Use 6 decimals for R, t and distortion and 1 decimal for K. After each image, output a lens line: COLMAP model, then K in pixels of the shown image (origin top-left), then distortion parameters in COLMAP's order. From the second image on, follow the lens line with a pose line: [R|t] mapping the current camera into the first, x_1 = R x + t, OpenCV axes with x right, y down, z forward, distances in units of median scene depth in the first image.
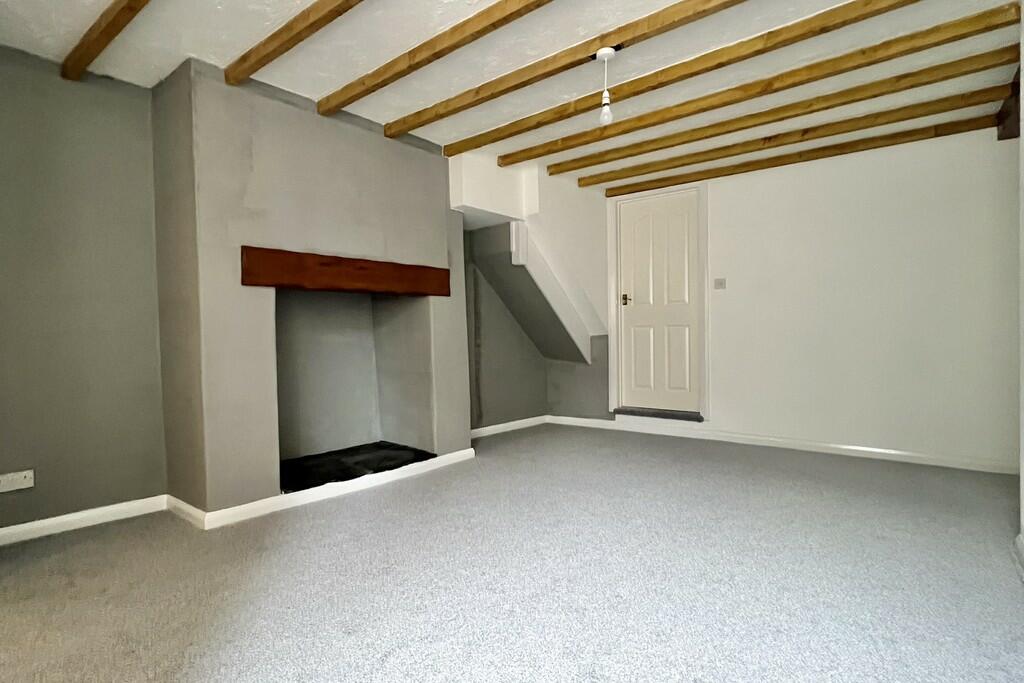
lens RADIAL K [[483.3, 0, 508.4], [0, 483.3, 339.1], [0, 0, 1]] dist [-0.000833, -0.000608]
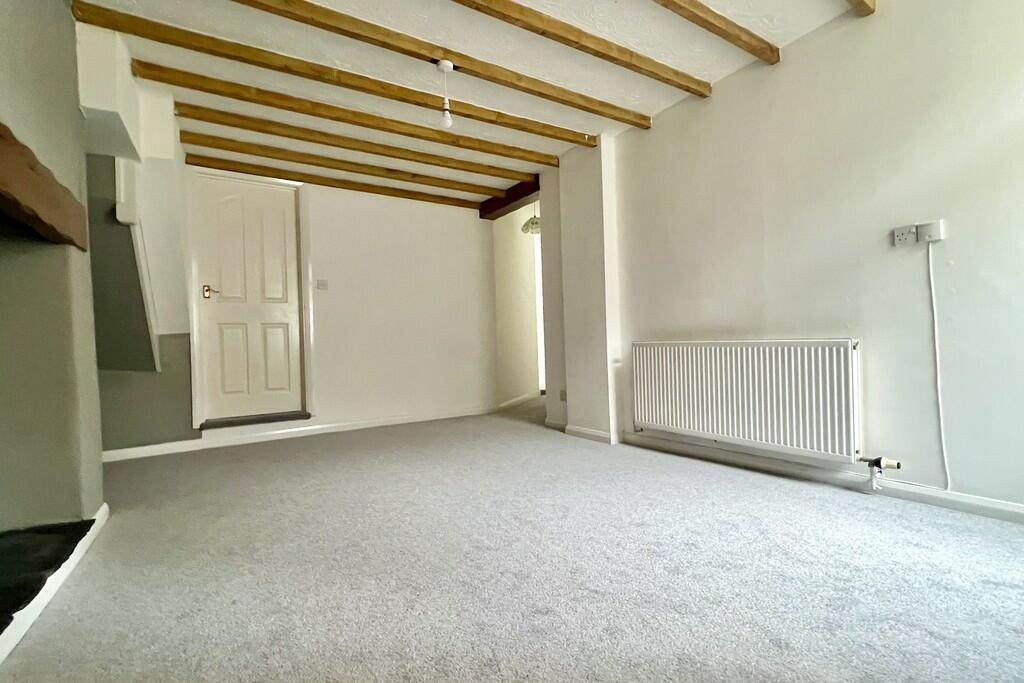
lens RADIAL K [[483.3, 0, 508.4], [0, 483.3, 339.1], [0, 0, 1]] dist [-0.000833, -0.000608]
pose [[0.340606, 0.006312, 0.940185, -0.516201], [0.036322, 0.999143, -0.019866, 0.050386], [-0.939504, 0.040916, 0.340085, 0.318117]]
